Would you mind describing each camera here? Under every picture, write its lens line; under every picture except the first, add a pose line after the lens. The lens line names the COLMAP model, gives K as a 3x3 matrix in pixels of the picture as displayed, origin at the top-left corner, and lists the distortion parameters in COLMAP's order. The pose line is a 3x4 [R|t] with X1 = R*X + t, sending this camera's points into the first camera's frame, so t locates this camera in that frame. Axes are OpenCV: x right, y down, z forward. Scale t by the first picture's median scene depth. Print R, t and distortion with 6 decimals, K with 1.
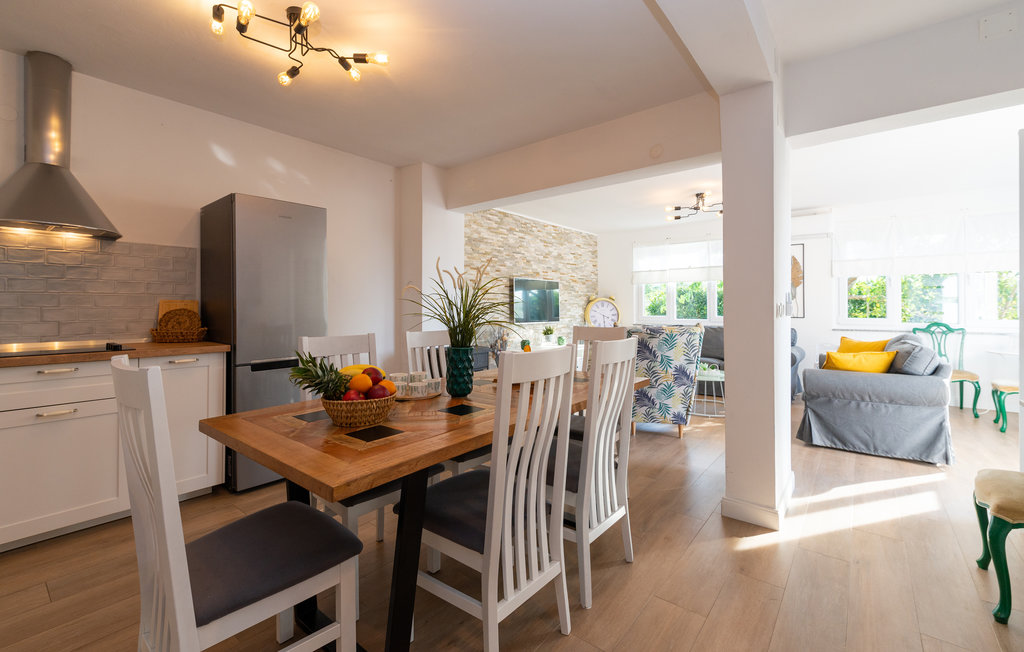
lens RADIAL K [[436.2, 0, 508.5], [0, 436.2, 302.2], [0, 0, 1]] dist [0.000545, -0.000083]
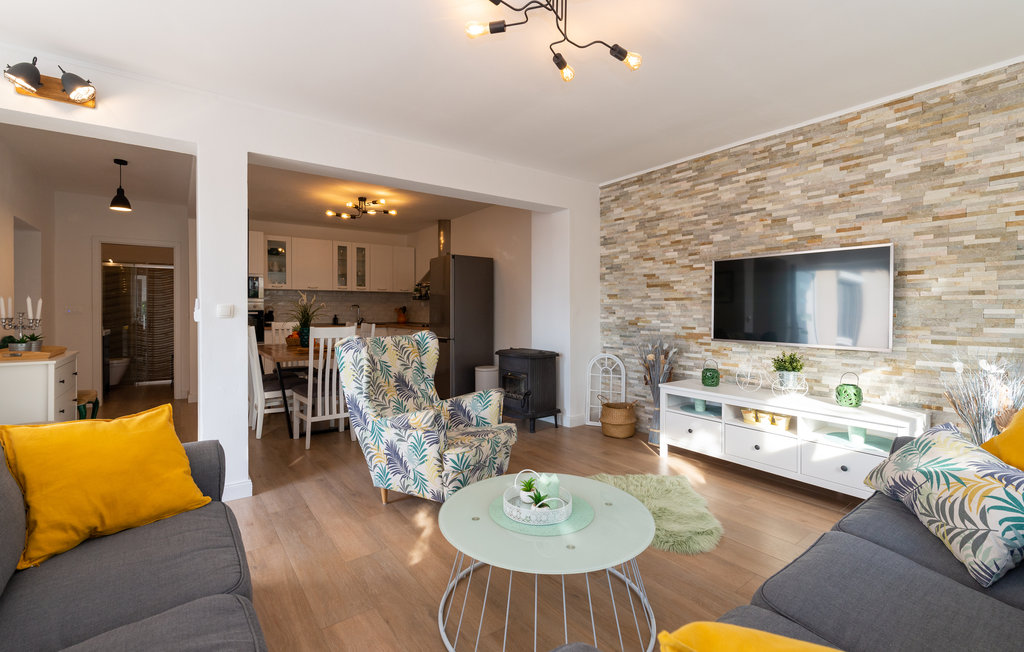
lens RADIAL K [[436.2, 0, 508.5], [0, 436.2, 302.2], [0, 0, 1]] dist [0.000545, -0.000083]
pose [[-0.247153, -0.013226, -0.968886, 0.638740], [0.014350, 0.999747, -0.017308, 0.004885], [0.968870, -0.018181, -0.246900, 0.870319]]
